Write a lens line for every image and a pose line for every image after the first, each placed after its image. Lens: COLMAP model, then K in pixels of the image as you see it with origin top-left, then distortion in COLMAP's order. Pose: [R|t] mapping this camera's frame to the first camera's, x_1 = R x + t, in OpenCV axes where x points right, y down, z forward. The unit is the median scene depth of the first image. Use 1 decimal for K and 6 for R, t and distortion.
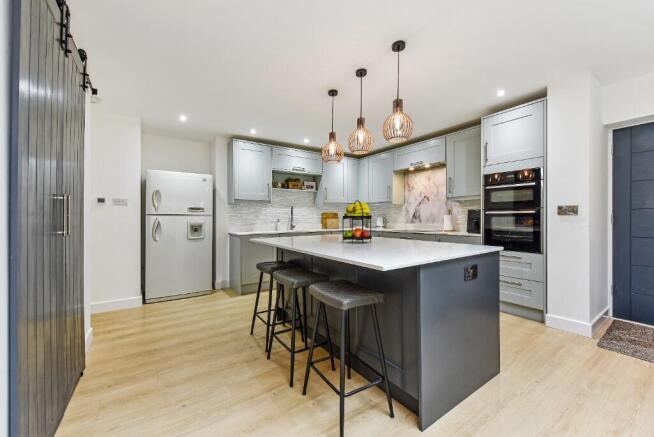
lens RADIAL K [[261.1, 0, 331.6], [0, 261.1, 215.5], [0, 0, 1]] dist [0.001706, -0.000017]
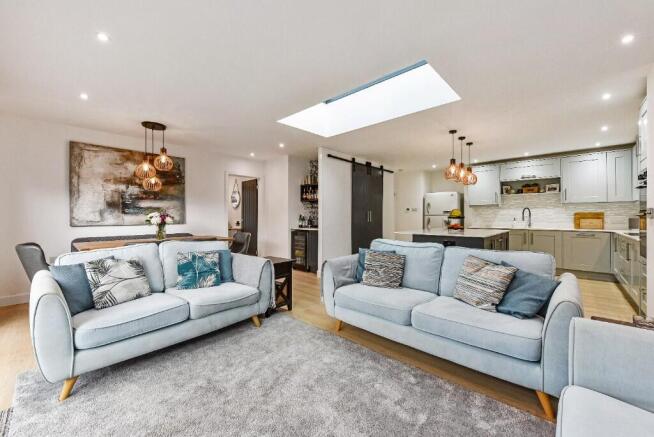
lens RADIAL K [[261.1, 0, 326.9], [0, 261.1, 214.4], [0, 0, 1]] dist [0.001706, -0.000017]
pose [[0.217324, 0.002238, -0.976097, 0.774123], [0.004461, 0.999985, 0.003286, -0.012535], [0.976089, -0.005069, 0.217310, -0.146756]]
